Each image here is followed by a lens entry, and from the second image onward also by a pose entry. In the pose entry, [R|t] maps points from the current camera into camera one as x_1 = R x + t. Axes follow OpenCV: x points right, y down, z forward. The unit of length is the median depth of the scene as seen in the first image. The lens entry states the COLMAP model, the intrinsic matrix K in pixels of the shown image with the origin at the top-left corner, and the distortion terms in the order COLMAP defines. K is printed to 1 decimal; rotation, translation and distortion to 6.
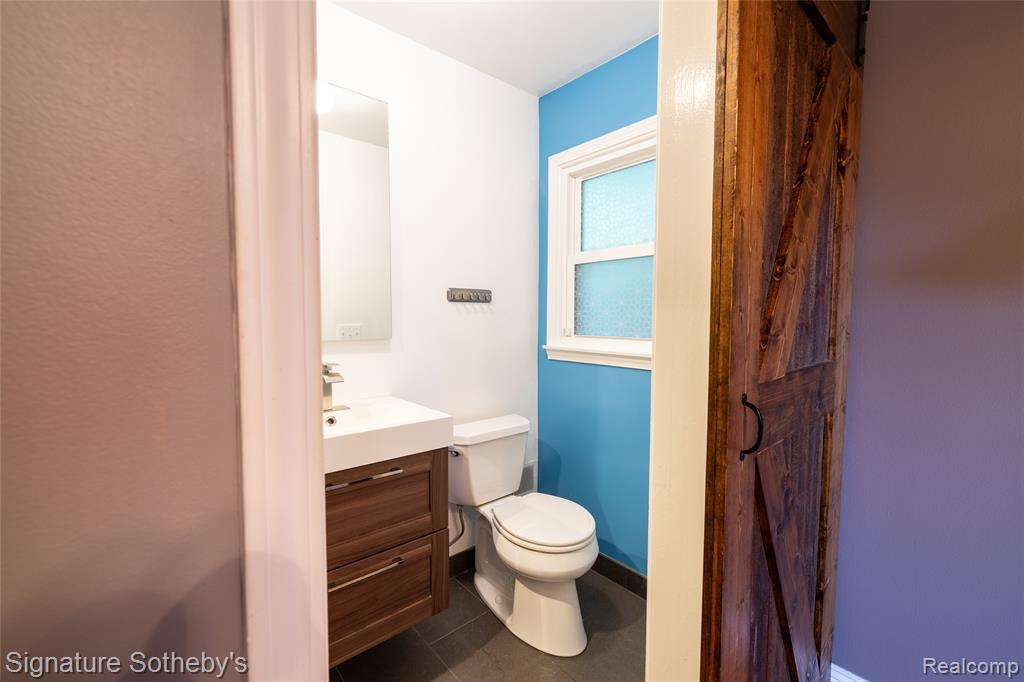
lens RADIAL K [[428.4, 0, 513.6], [0, 428.4, 339.3], [0, 0, 1]] dist [0.000027, 0.000041]
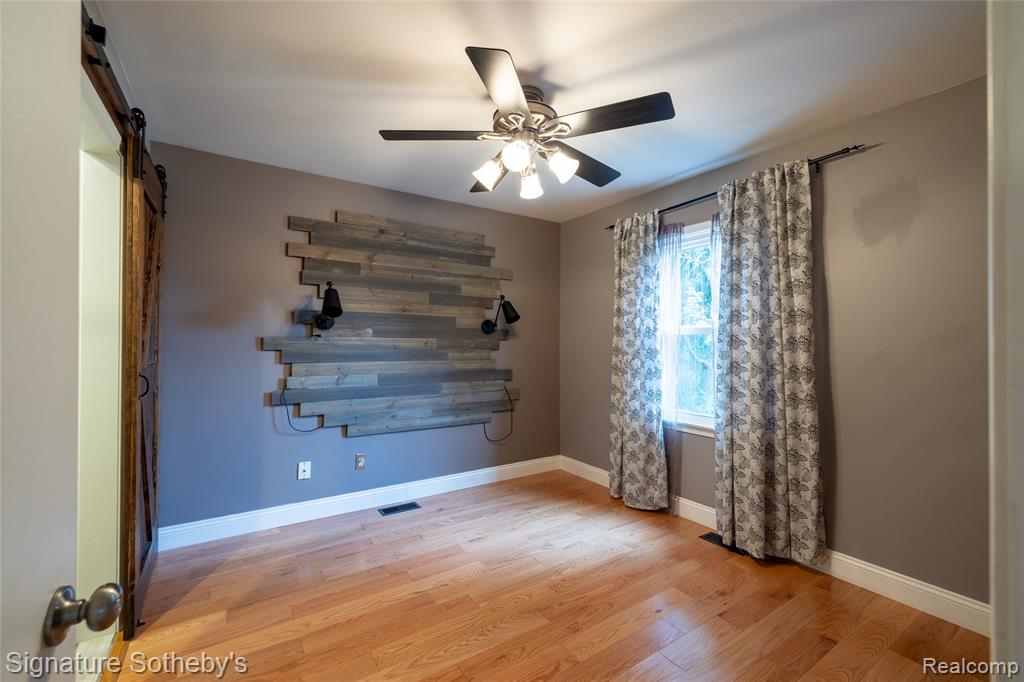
lens RADIAL K [[428.4, 0, 513.6], [0, 428.4, 339.3], [0, 0, 1]] dist [0.000027, 0.000041]
pose [[0.129748, 0.003974, 0.991539, -0.930635], [0.047307, 0.998828, -0.010194, 0.041425], [-0.990418, 0.048229, 0.129408, -0.828464]]
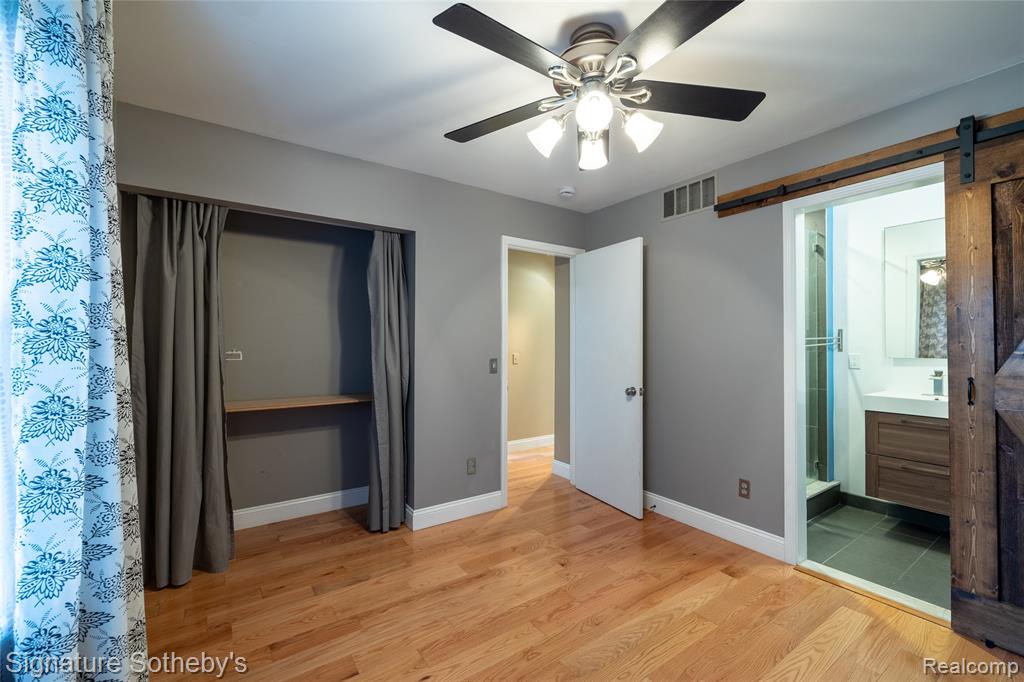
lens RADIAL K [[428.4, 0, 513.6], [0, 428.4, 339.3], [0, 0, 1]] dist [0.000027, 0.000041]
pose [[-0.103236, -0.016362, -0.994522, 1.874846], [-0.051493, 0.998612, -0.011084, 0.043436], [0.993323, 0.050067, -0.103935, -0.764593]]
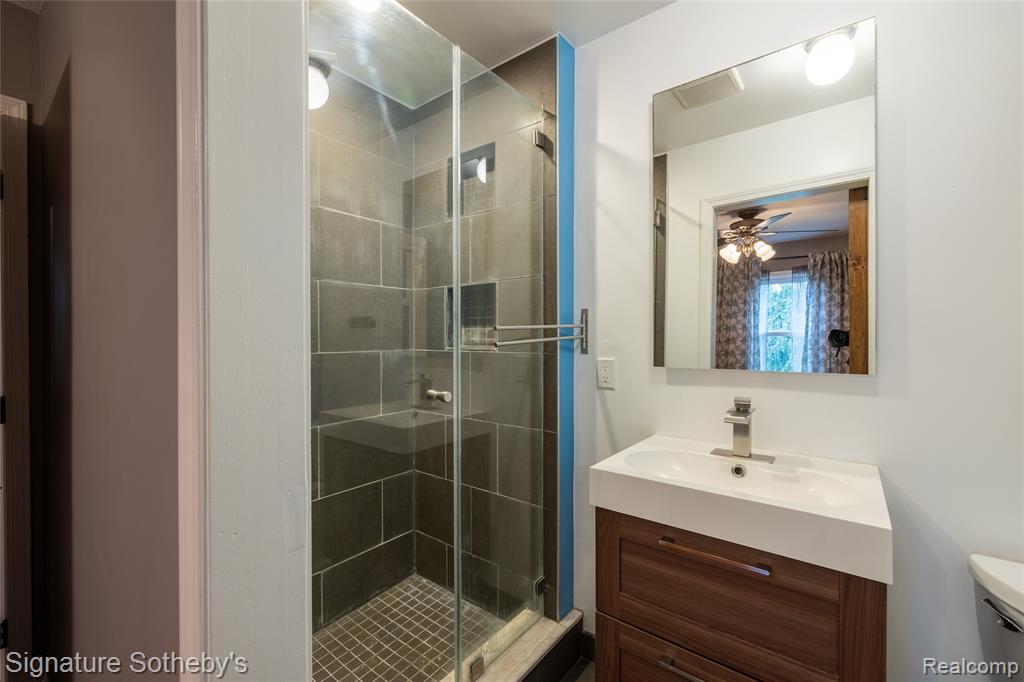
lens RADIAL K [[428.4, 0, 513.6], [0, 428.4, 339.3], [0, 0, 1]] dist [0.000027, 0.000041]
pose [[0.198917, 0.001544, -0.980015, 0.319425], [-0.045510, 0.998934, -0.007664, -0.036497], [0.978959, 0.046125, 0.198776, 0.465641]]
